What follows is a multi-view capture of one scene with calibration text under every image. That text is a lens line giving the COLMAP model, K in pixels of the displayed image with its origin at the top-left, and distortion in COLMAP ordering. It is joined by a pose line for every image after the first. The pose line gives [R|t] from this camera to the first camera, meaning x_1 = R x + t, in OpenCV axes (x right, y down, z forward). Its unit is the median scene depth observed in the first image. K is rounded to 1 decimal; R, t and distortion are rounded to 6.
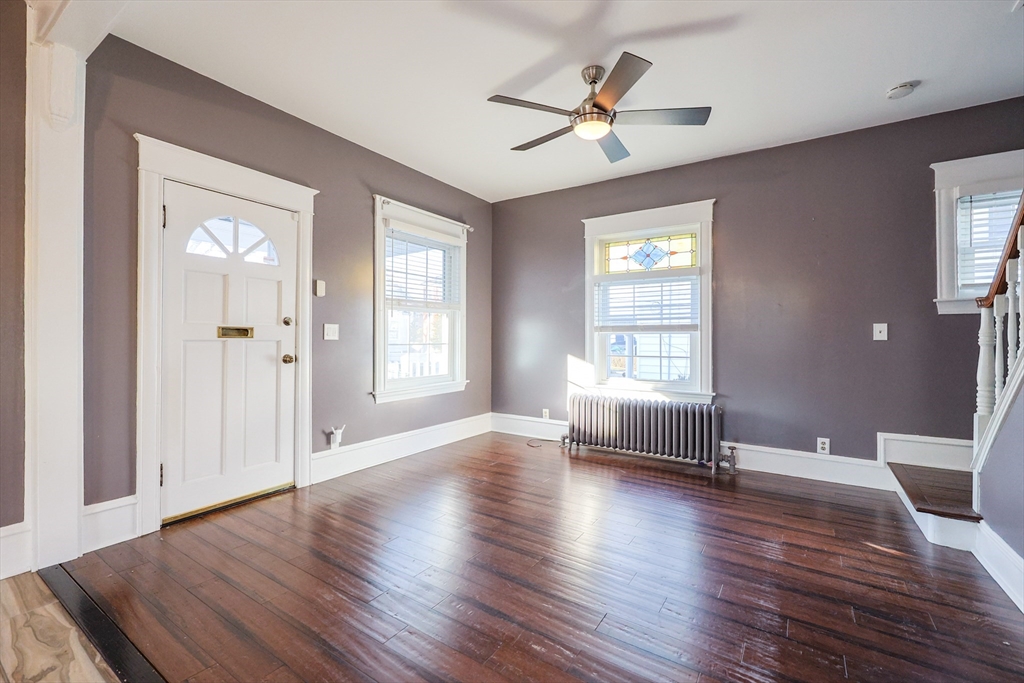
lens RADIAL K [[436.7, 0, 522.4], [0, 436.7, 335.5], [0, 0, 1]] dist [0.001654, 0.000266]
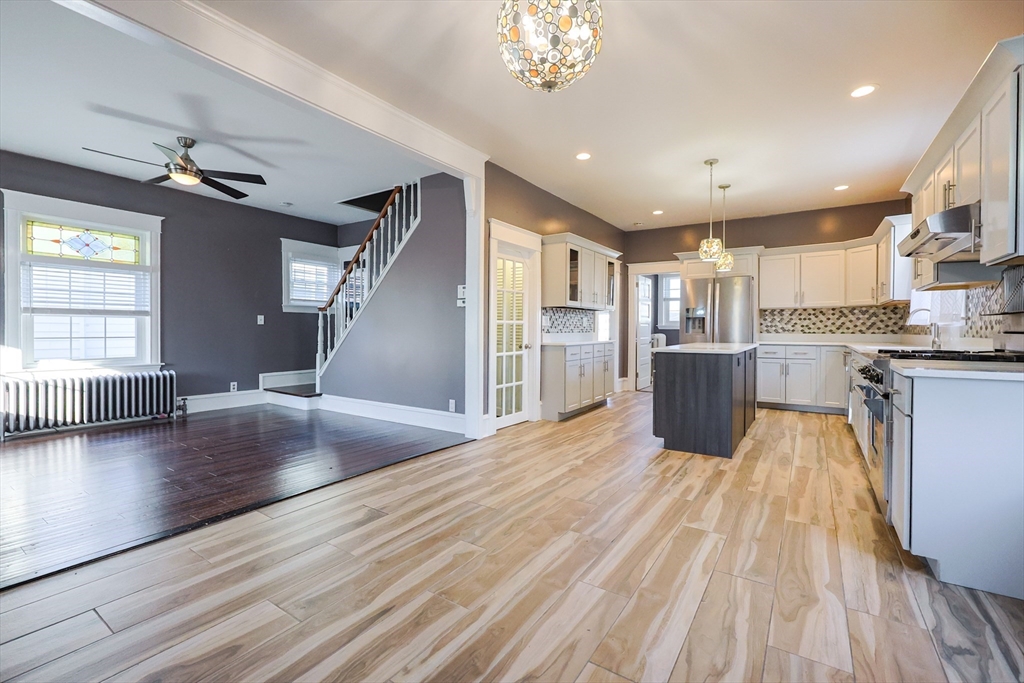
lens RADIAL K [[436.7, 0, 522.4], [0, 436.7, 335.5], [0, 0, 1]] dist [0.001654, 0.000266]
pose [[-0.010792, -0.013522, 0.999850, -0.894506], [-0.008962, 0.999870, 0.013425, 0.019684], [-0.999902, -0.008816, -0.010912, -0.080842]]
